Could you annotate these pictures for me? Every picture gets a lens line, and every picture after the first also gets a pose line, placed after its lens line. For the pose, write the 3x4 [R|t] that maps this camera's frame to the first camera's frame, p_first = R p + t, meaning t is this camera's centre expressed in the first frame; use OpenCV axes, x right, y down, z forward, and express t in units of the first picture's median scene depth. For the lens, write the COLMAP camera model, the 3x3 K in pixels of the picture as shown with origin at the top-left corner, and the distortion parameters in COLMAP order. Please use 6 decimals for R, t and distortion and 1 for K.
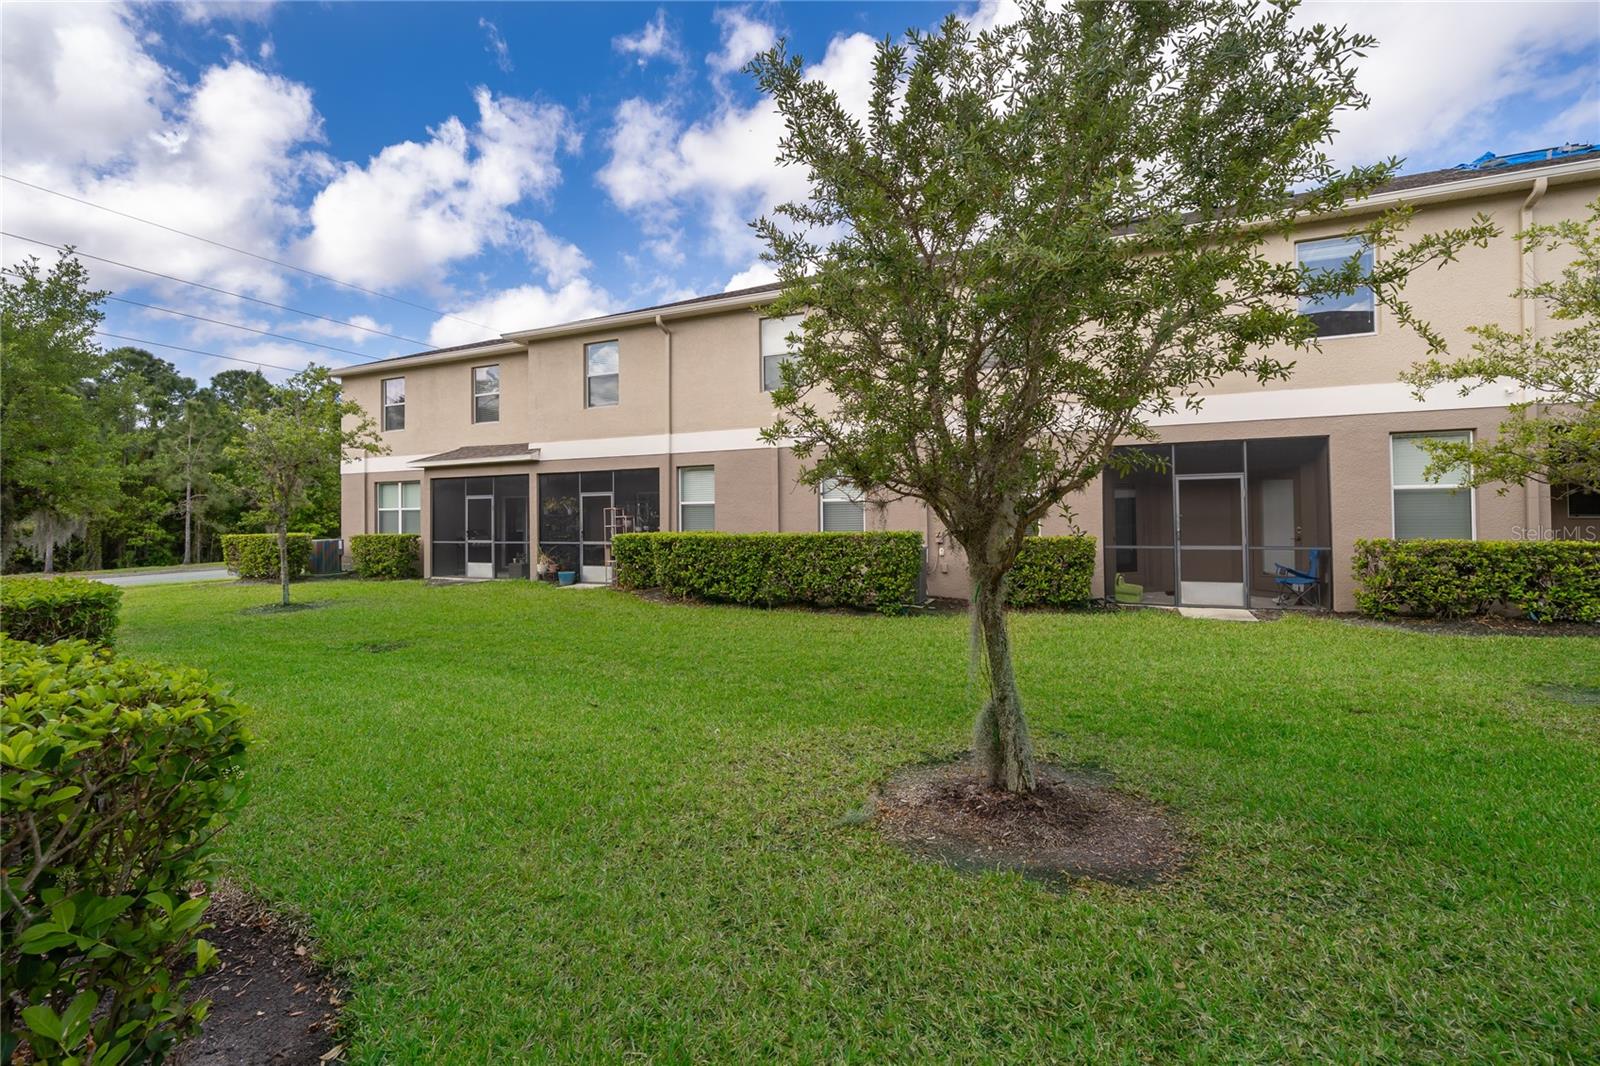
lens RADIAL K [[658.8, 0, 791.8], [0, 658.8, 498.3], [0, 0, 1]] dist [0.001326, -0.000063]
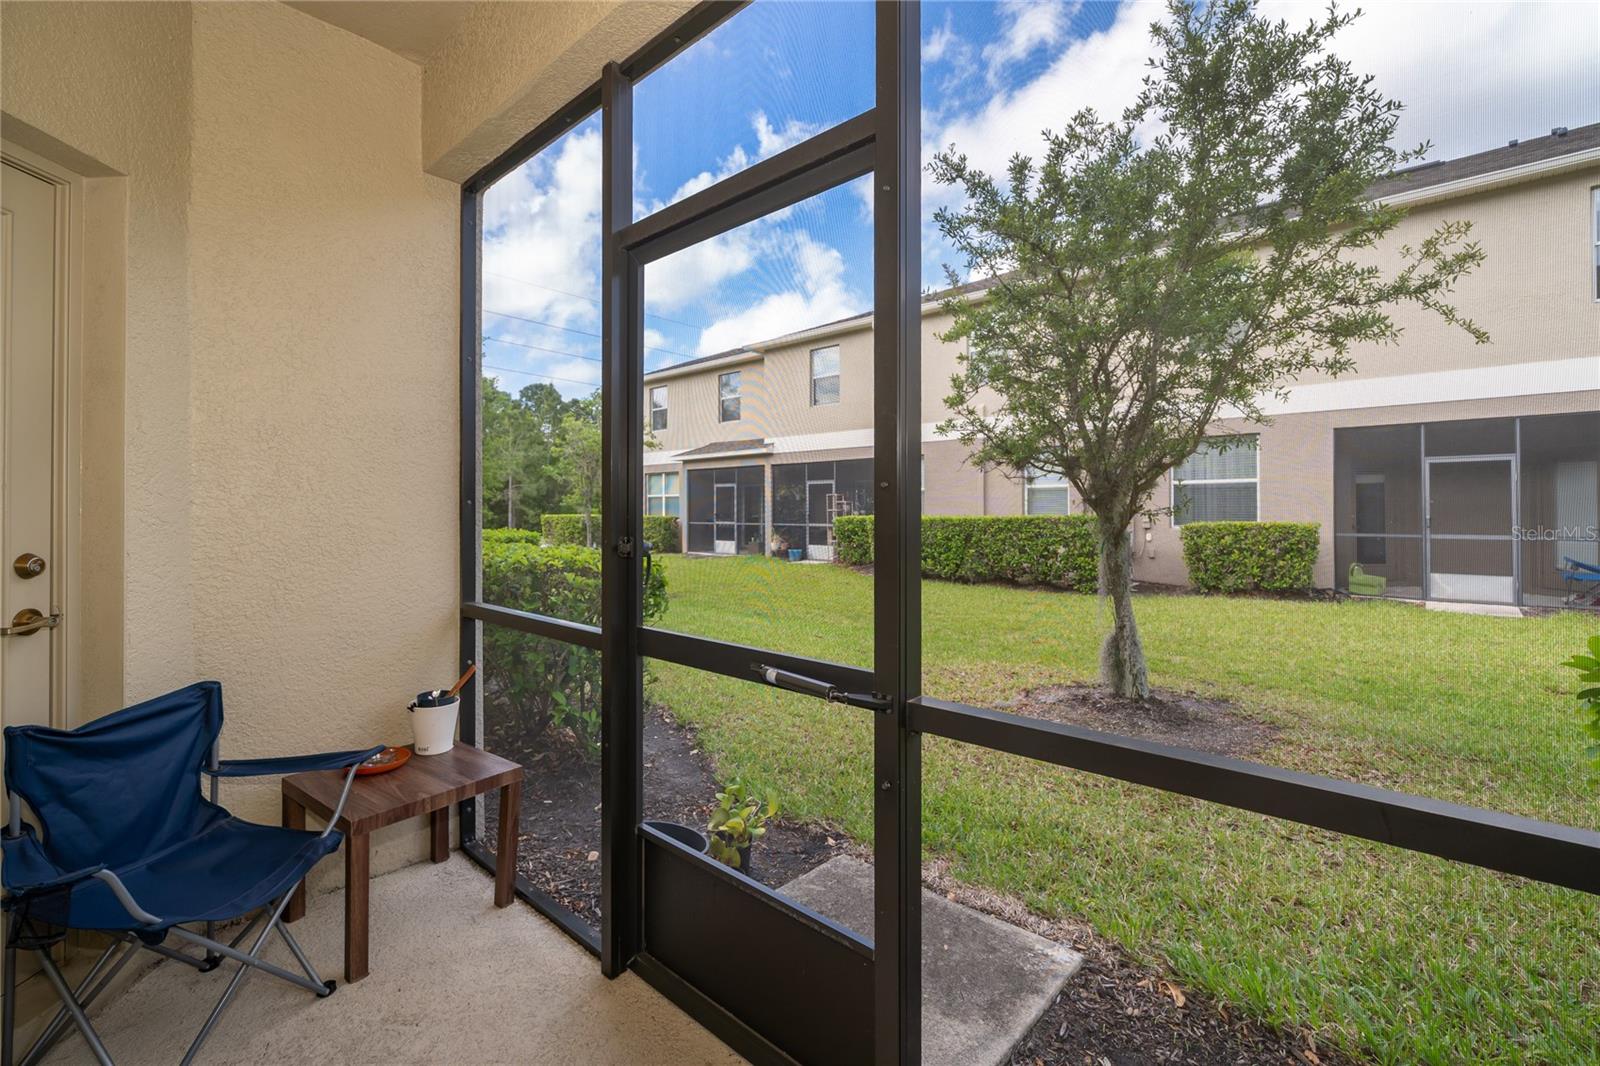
lens RADIAL K [[658.8, 0, 791.8], [0, 658.8, 498.3], [0, 0, 1]] dist [0.001326, -0.000063]
pose [[0.945987, 0.006980, -0.324131, 0.036853], [-0.002888, 0.999910, 0.013104, 0.010085], [0.324193, -0.011460, 0.945922, -0.132081]]
